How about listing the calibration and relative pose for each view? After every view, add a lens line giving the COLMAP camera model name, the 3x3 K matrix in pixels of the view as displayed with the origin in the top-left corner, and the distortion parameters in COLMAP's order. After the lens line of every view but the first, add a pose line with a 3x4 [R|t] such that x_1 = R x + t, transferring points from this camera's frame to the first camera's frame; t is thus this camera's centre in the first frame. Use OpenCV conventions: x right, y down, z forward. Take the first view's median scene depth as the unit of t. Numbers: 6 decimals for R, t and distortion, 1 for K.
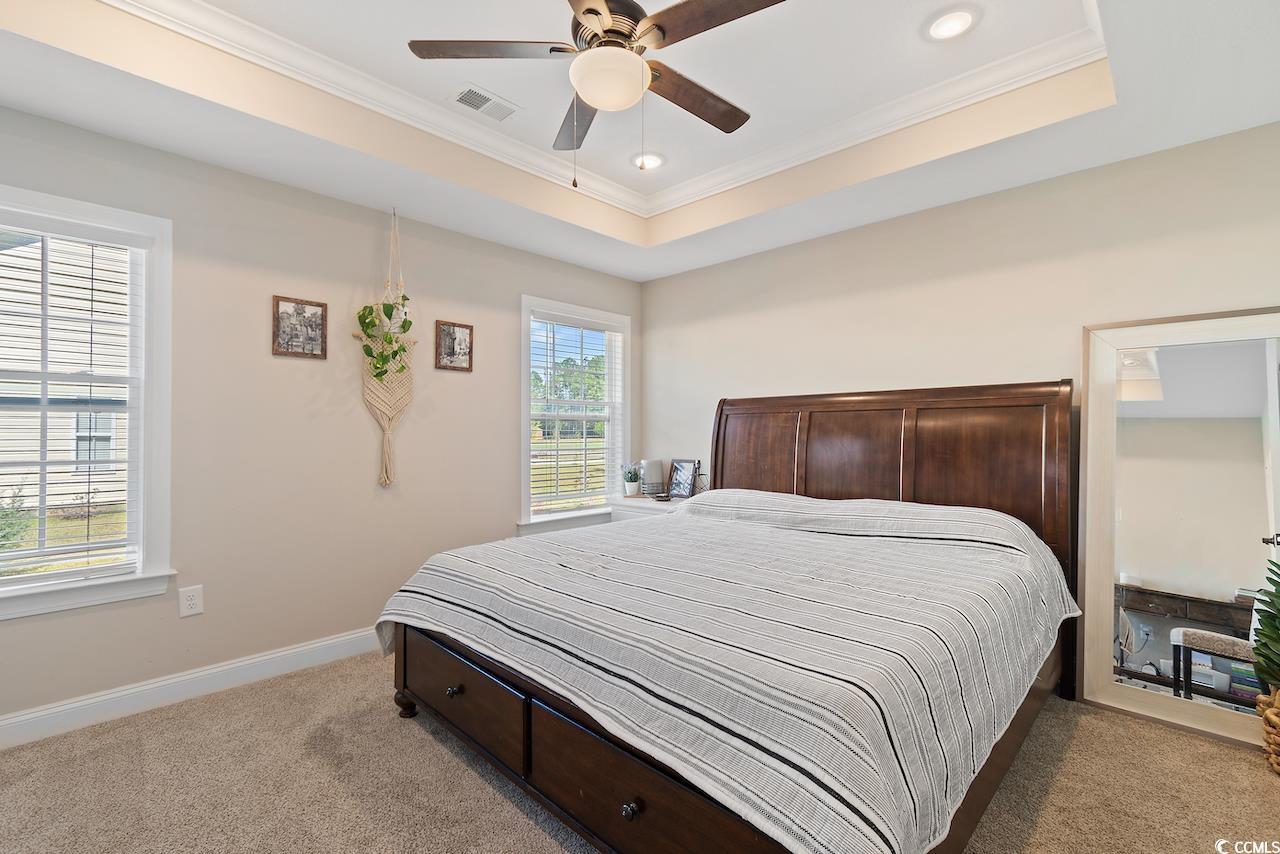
lens RADIAL K [[567.9, 0, 639.2], [0, 567.9, 435.3], [0, 0, 1]] dist [0.002542, -0.001105]
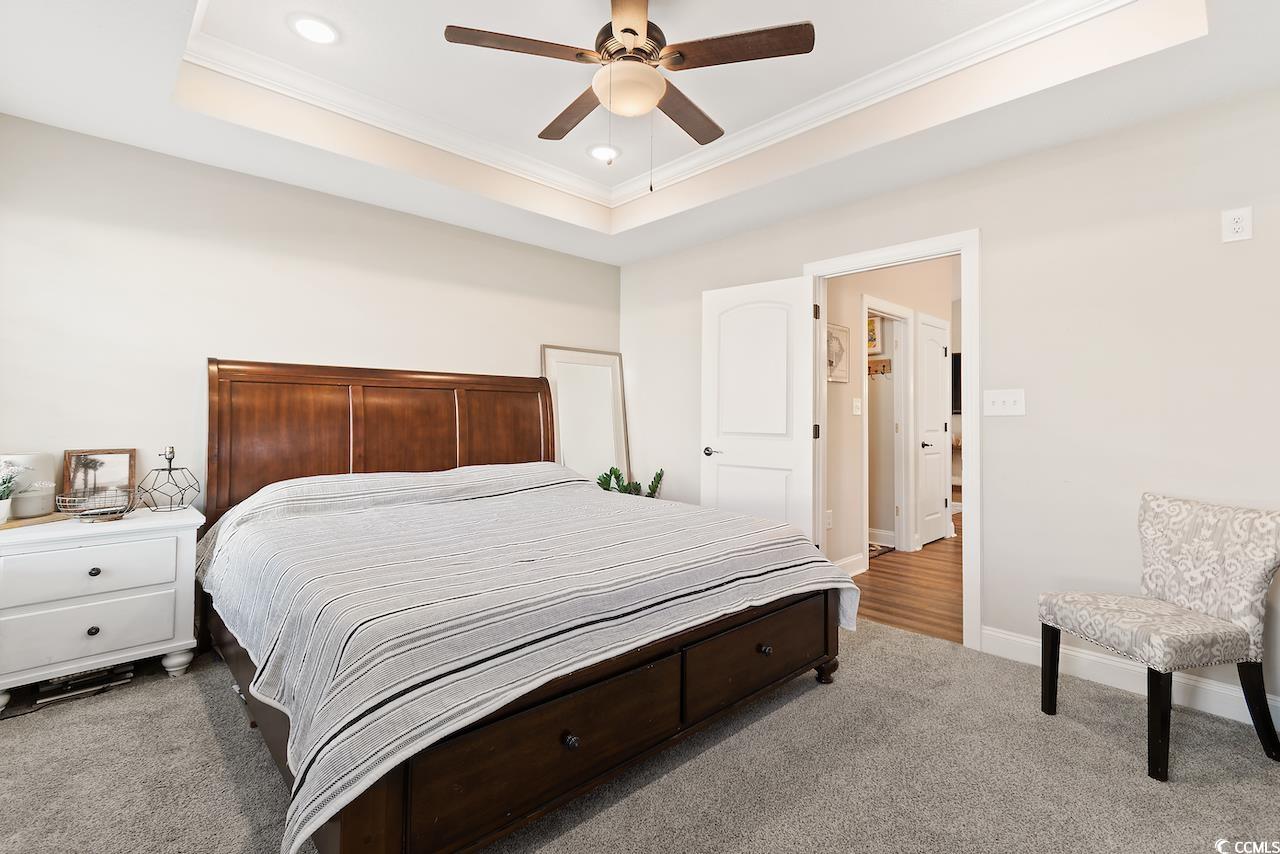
lens RADIAL K [[567.9, 0, 644.5], [0, 567.9, 416.8], [0, 0, 1]] dist [0.002542, -0.001105]
pose [[0.043079, -0.003324, 0.999066, -0.751050], [-0.003790, 0.999987, 0.003490, 0.005901], [-0.999064, -0.003937, 0.043066, 0.599552]]
